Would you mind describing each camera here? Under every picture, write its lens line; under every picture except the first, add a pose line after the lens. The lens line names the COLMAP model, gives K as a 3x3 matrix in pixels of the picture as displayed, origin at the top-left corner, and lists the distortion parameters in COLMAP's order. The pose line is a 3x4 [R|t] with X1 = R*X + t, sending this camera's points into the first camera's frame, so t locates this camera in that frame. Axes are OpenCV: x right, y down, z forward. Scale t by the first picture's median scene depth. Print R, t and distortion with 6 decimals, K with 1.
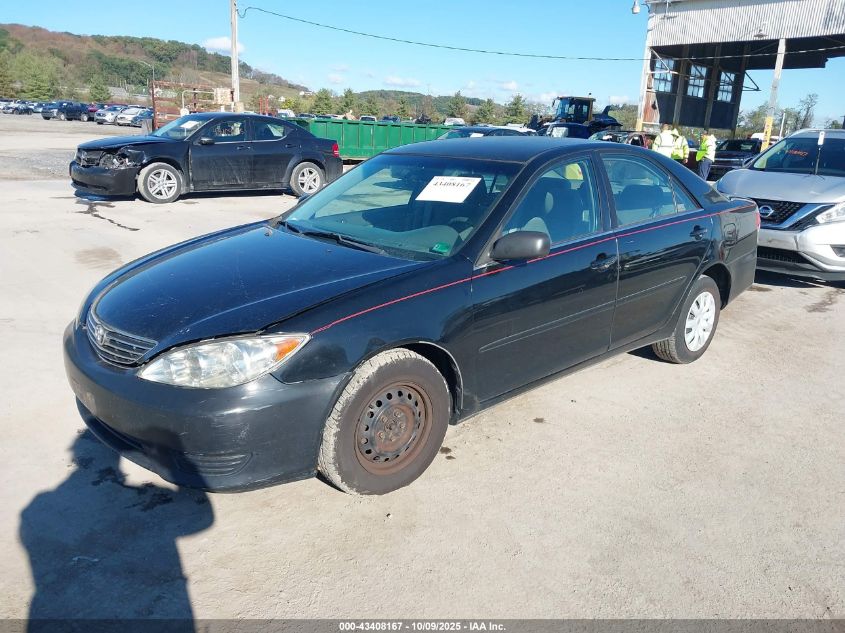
lens RADIAL K [[689.4, 0, 422.5], [0, 689.4, 316.5], [0, 0, 1]] dist [-0.002942, 0.008054]
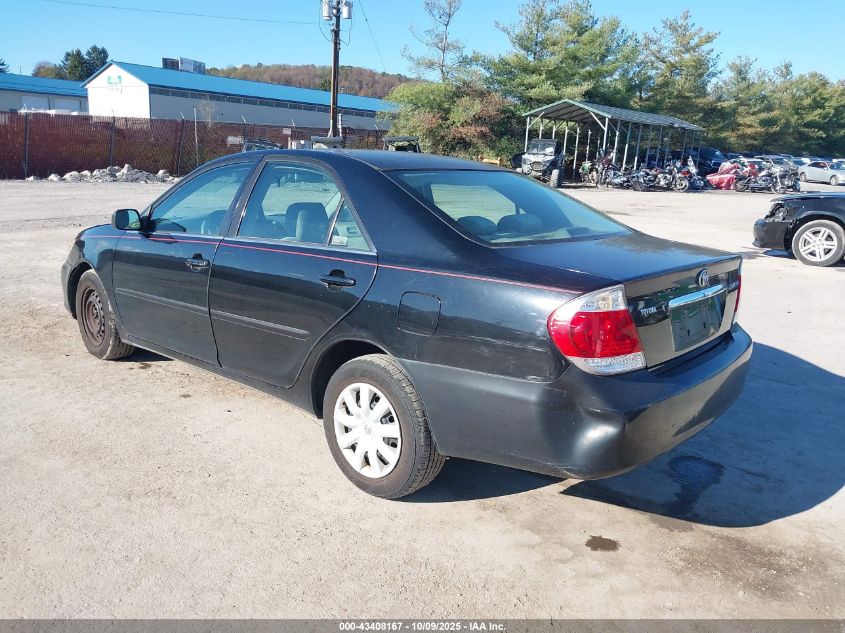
lens RADIAL K [[689.4, 0, 422.5], [0, 689.4, 316.5], [0, 0, 1]] dist [-0.002942, 0.008054]
pose [[0.081741, 0.192772, -0.977833, 0.630316], [-0.301066, 0.940058, 0.160157, -0.130077], [0.950094, 0.281301, 0.134878, 0.590461]]
